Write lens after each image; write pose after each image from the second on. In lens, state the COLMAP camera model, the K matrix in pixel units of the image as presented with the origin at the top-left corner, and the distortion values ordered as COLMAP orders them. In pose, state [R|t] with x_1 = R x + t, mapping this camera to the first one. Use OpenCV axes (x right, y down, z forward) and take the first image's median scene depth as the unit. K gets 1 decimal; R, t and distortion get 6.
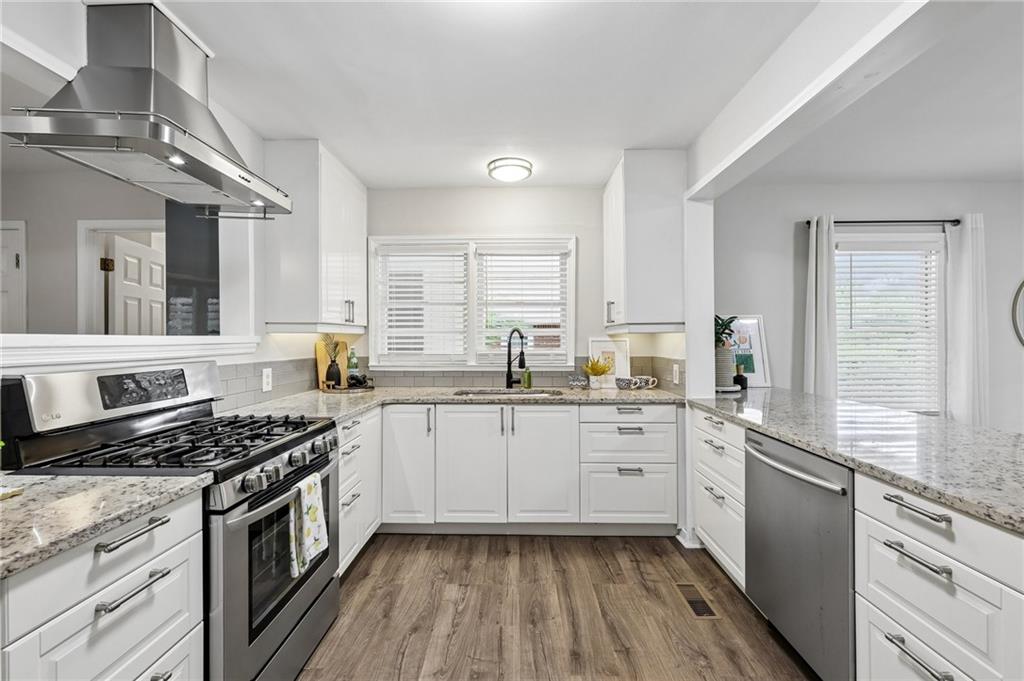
lens RADIAL K [[422.0, 0, 512.0], [0, 422.0, 340.5], [0, 0, 1]] dist [-0.000243, -0.000271]
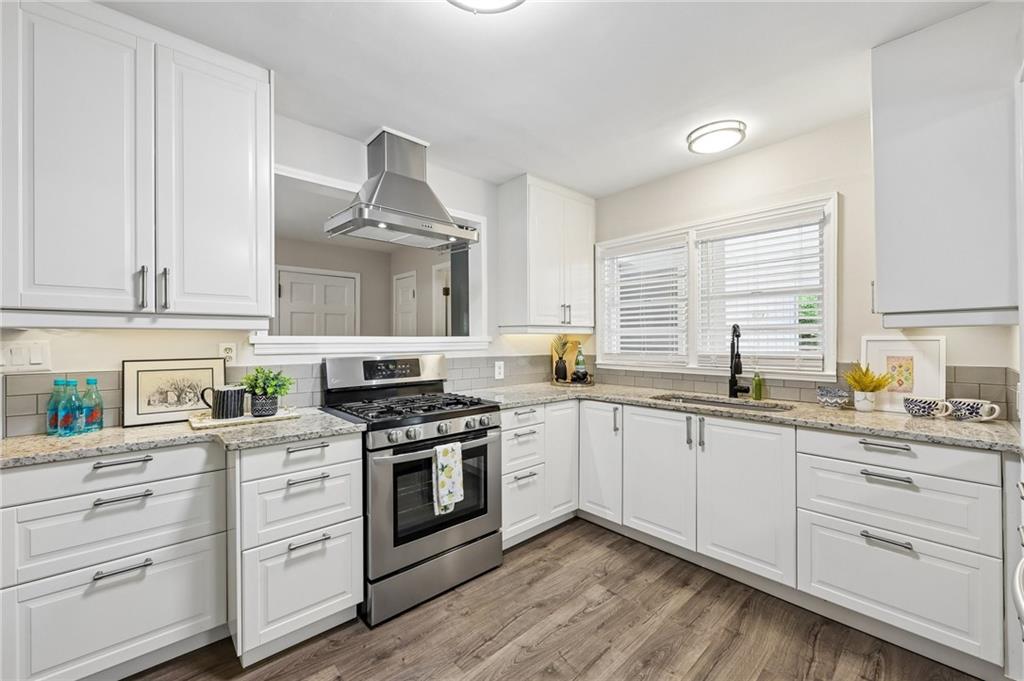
lens RADIAL K [[410.3, 0, 512.0], [0, 410.3, 340.5], [0, 0, 1]] dist [0.000299, 0.000057]
pose [[0.685239, -0.000146, -0.728318, 0.341091], [0.000011, 1.000000, -0.000190, 0.001808], [0.728318, 0.000122, 0.685239, 0.154576]]
